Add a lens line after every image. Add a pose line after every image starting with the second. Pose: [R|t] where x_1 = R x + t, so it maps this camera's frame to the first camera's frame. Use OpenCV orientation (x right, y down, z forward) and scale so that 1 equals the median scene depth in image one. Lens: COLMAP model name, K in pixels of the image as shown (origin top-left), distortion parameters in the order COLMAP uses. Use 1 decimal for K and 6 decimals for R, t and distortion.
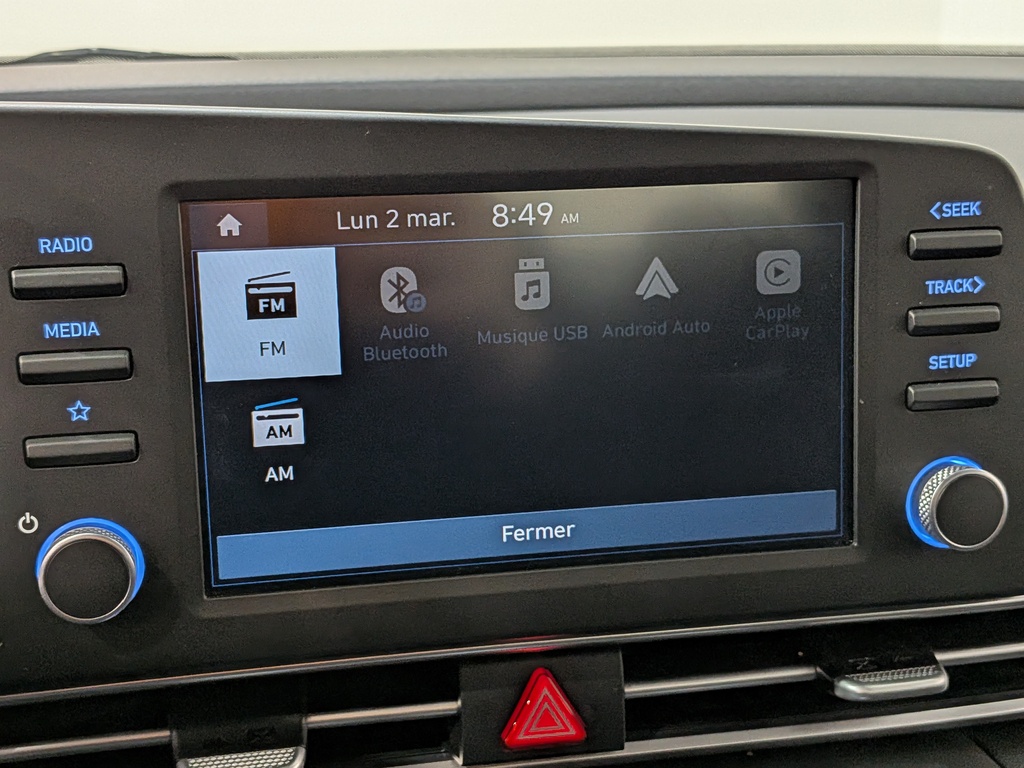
lens RADIAL K [[1491.8, 0, 492.1], [0, 1491.8, 401.0], [0, 0, 1]] dist [0.093983, -0.130617]
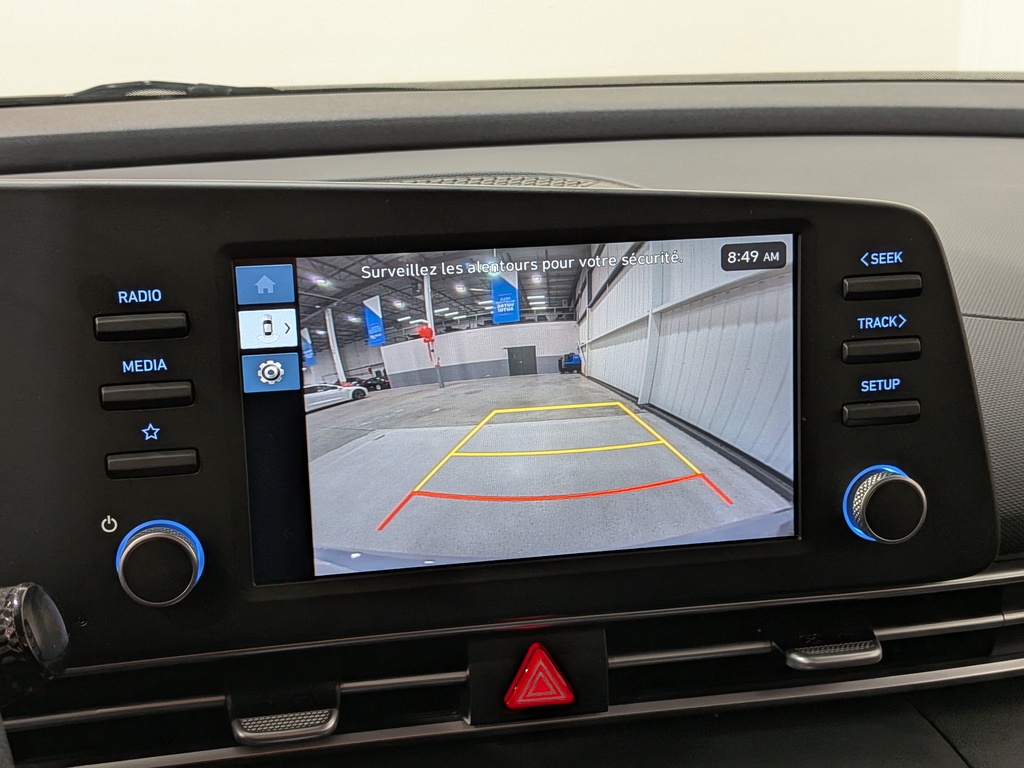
lens RADIAL K [[1487.8, 0, 518.4], [0, 1487.8, 396.2], [0, 0, 1]] dist [0.094777, -0.045405]
pose [[0.999970, -0.002216, -0.007405, 0.028470], [0.002301, 0.999931, 0.011518, -0.032142], [0.007379, -0.011535, 0.999906, -0.188188]]
